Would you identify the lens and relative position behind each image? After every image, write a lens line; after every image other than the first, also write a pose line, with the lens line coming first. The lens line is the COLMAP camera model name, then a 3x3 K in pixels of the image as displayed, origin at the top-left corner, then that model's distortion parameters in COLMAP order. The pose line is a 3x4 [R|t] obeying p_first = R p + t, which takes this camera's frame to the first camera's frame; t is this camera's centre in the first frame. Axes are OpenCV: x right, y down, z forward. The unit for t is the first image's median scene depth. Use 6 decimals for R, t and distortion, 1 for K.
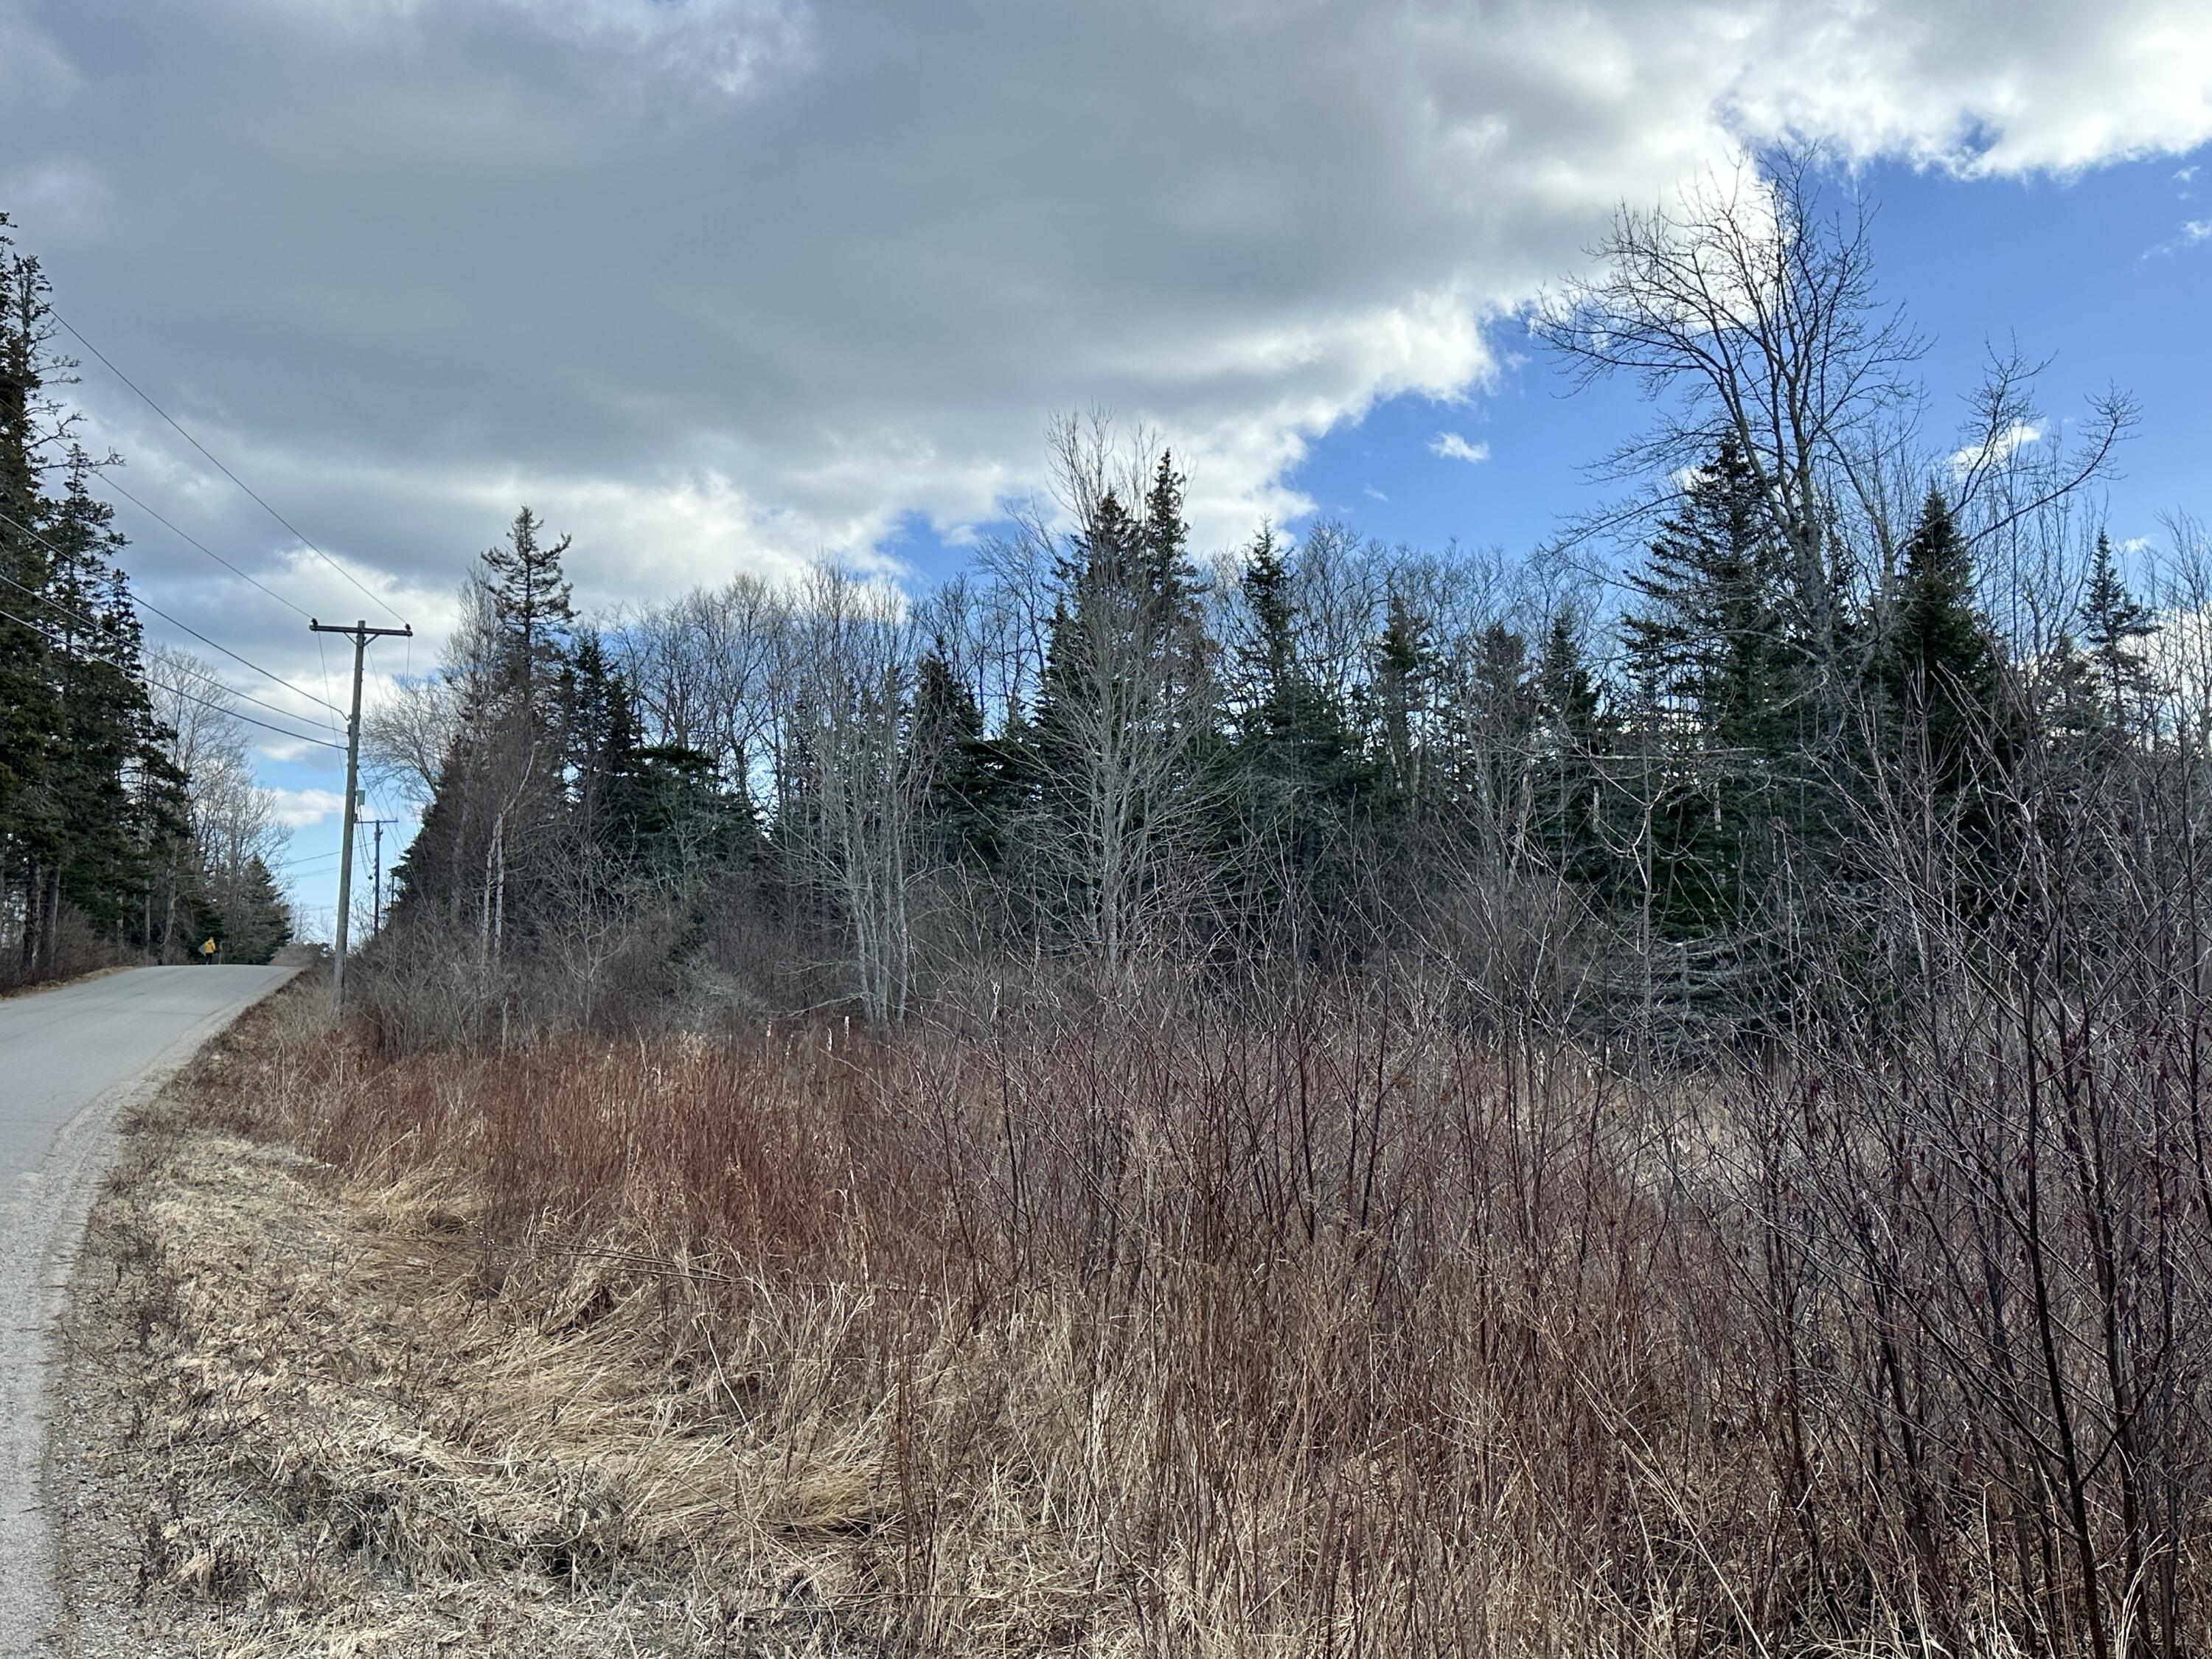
lens RADIAL K [[2060.7, 0, 1106.0], [0, 2060.7, 829.5], [0, 0, 1]] dist [0.066880, -0.148199]
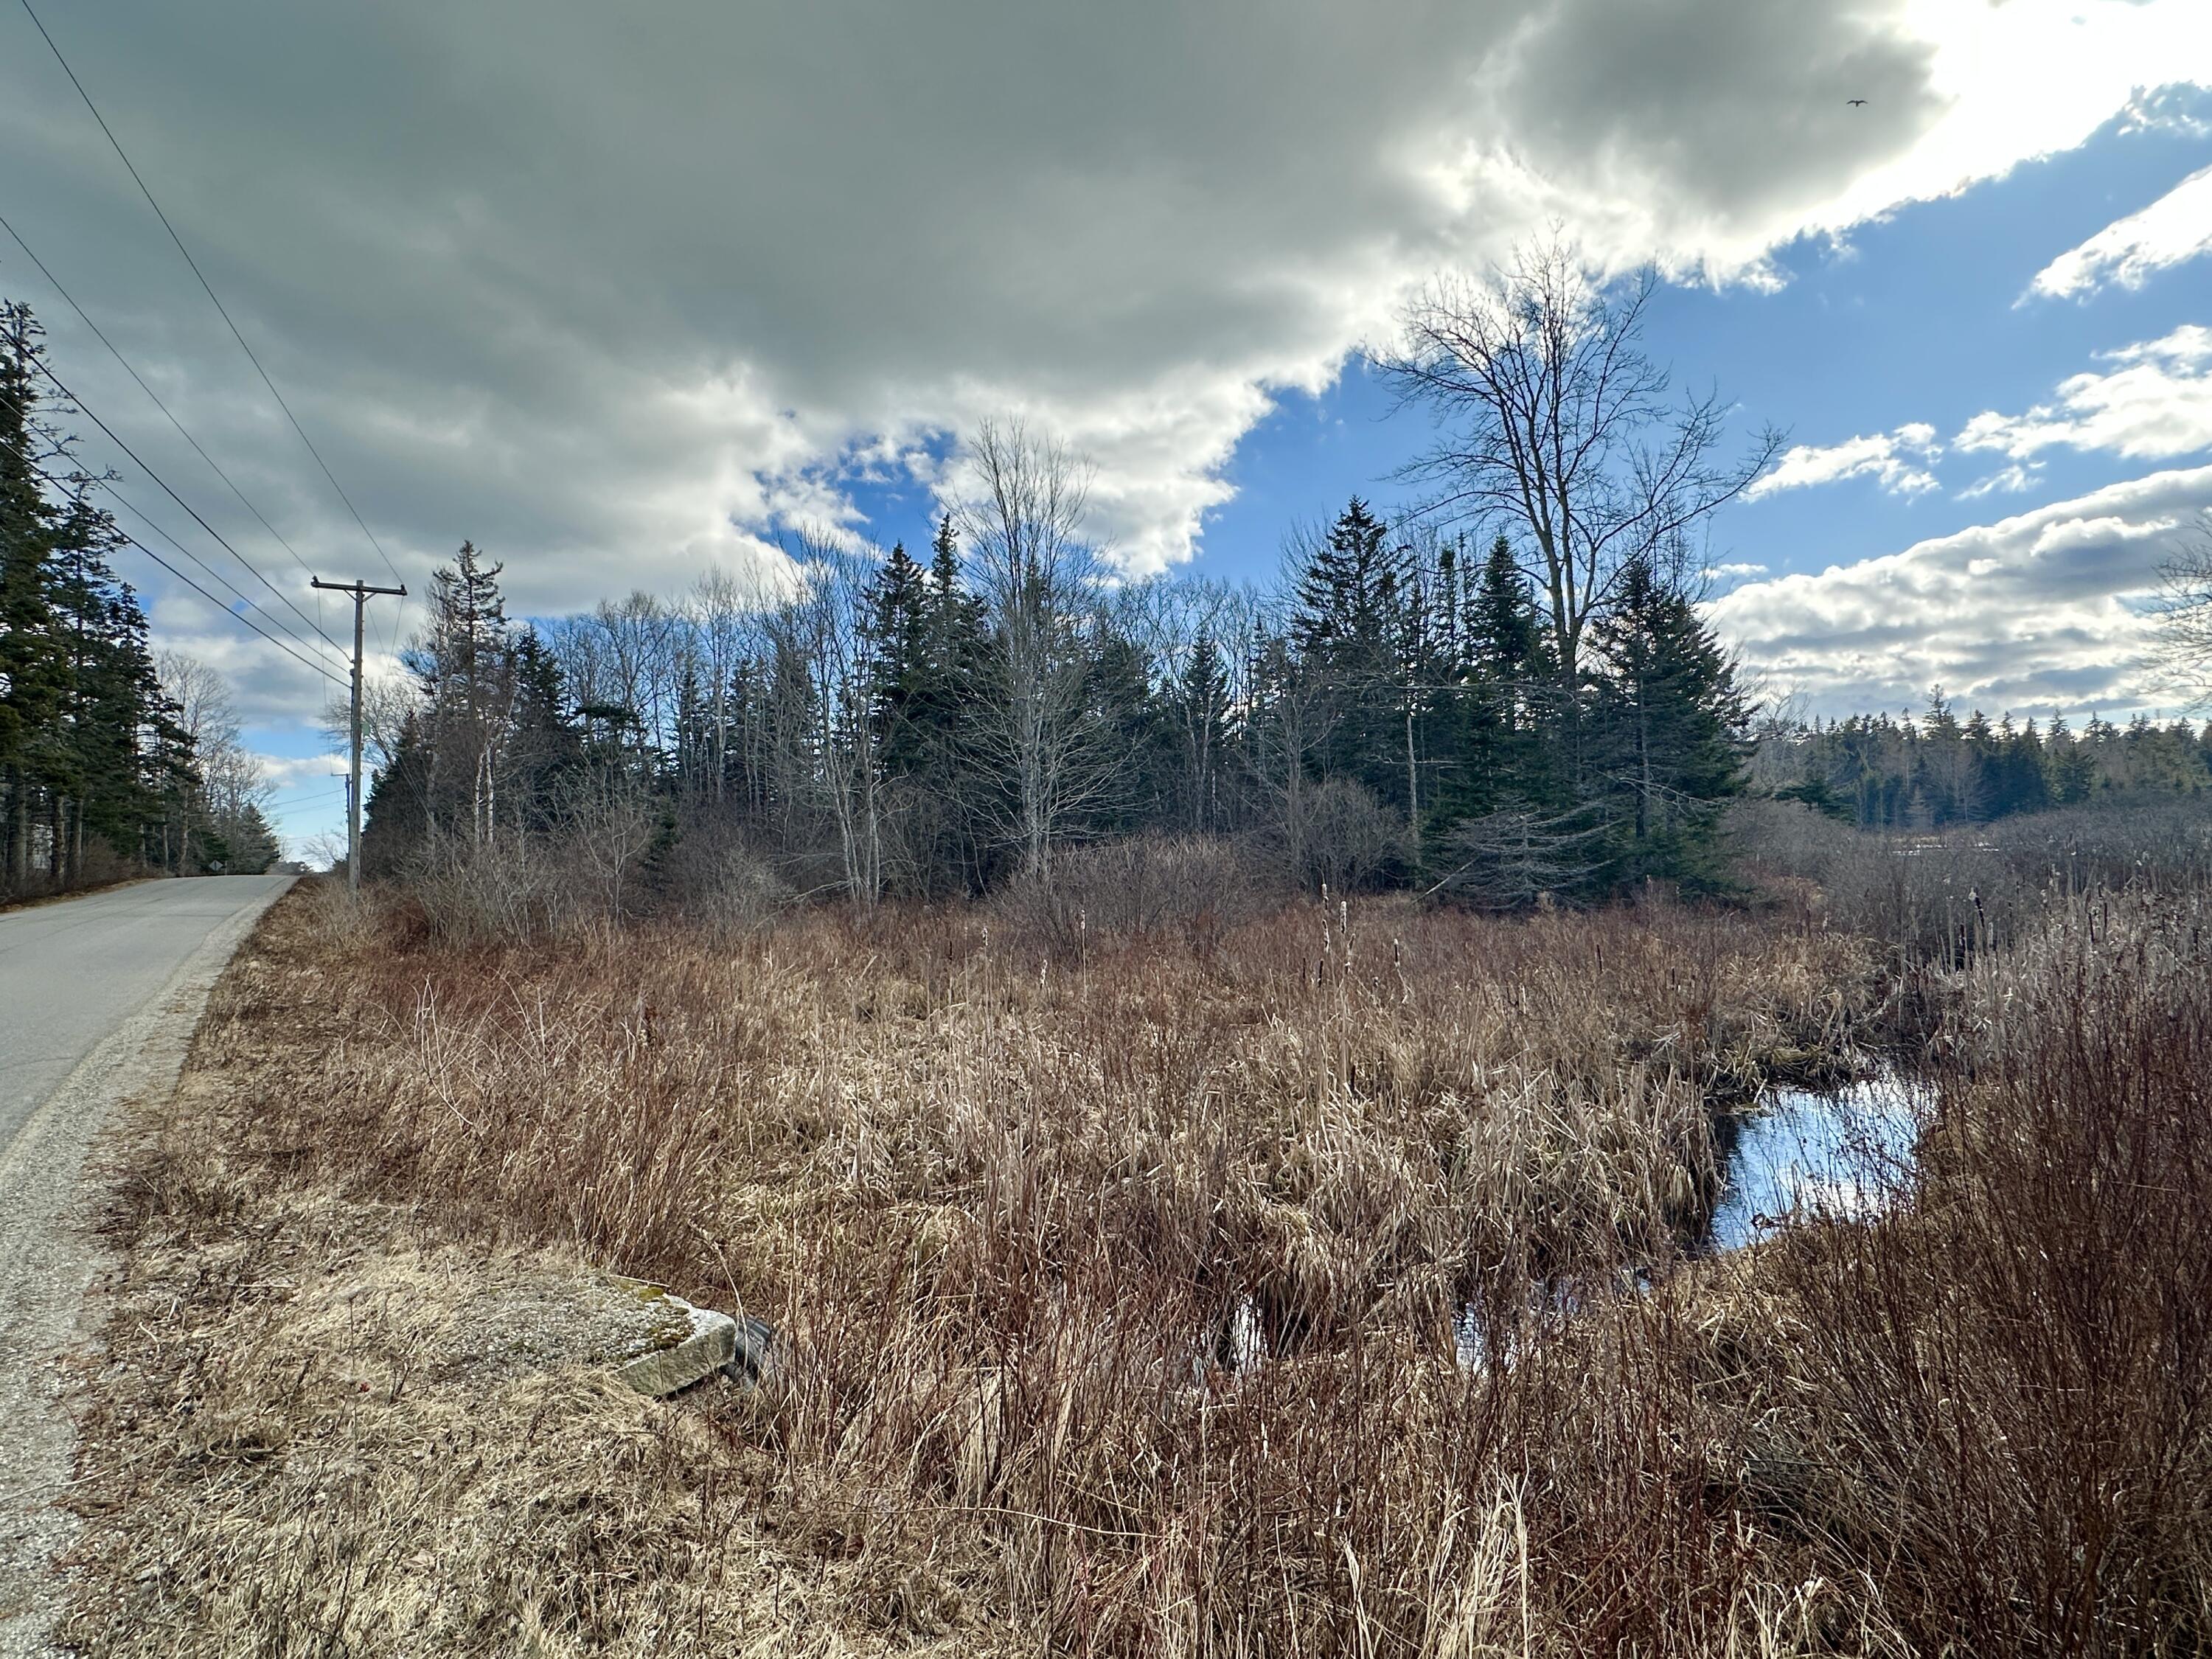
lens RADIAL K [[1095.0, 0, 1106.0], [0, 1095.0, 829.5], [0, 0, 1]] dist [0.000466, -0.007157]
pose [[0.961060, -0.030496, 0.274650, -0.111041], [0.018114, 0.998707, 0.047507, 0.018297], [-0.275744, -0.040682, 0.960370, 0.244577]]
